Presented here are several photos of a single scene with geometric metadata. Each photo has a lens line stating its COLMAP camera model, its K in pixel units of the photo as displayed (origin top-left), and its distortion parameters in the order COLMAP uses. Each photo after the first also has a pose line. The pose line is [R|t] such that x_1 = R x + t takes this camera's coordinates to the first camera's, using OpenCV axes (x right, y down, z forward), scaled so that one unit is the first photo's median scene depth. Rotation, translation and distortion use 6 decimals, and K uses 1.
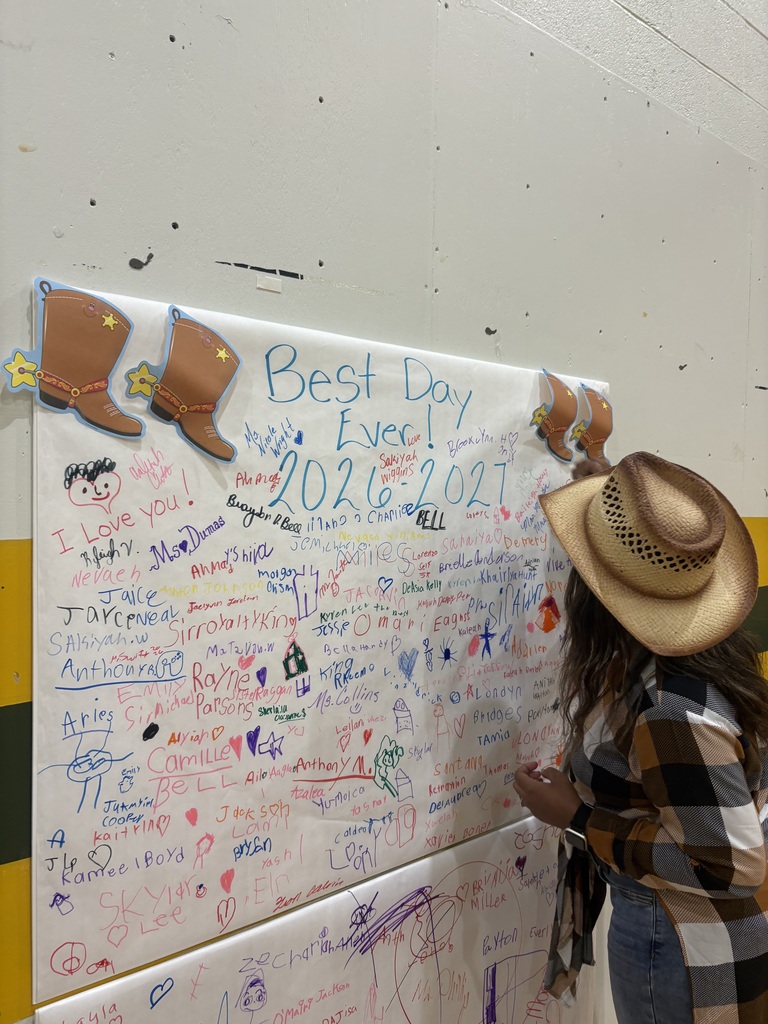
lens RADIAL K [[781.4, 0, 382.0], [0, 781.4, 518.8], [0, 0, 1]] dist [0.029040, -0.034663]
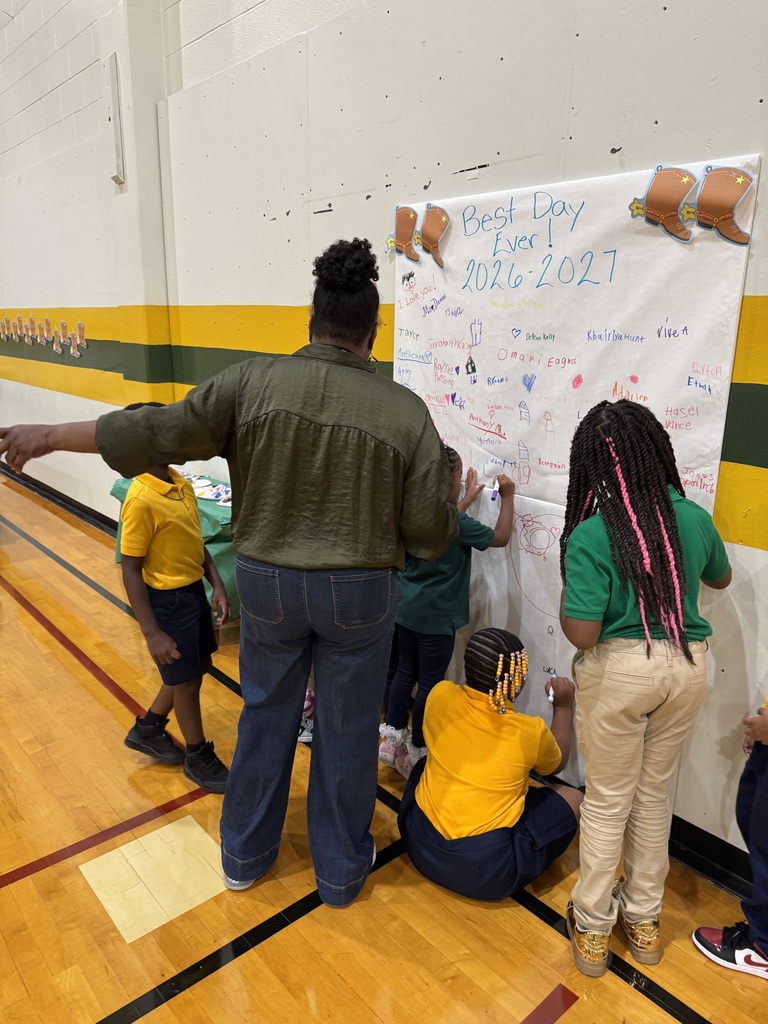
lens RADIAL K [[722.4, 0, 380.3], [0, 722.4, 509.1], [0, 0, 1]] dist [-0.006746, -0.001169]
pose [[0.035125, 0.253398, -0.966724, 1.730321], [-0.024037, 0.967256, 0.252664, 0.066192], [0.999094, 0.014362, 0.040065, 0.650980]]
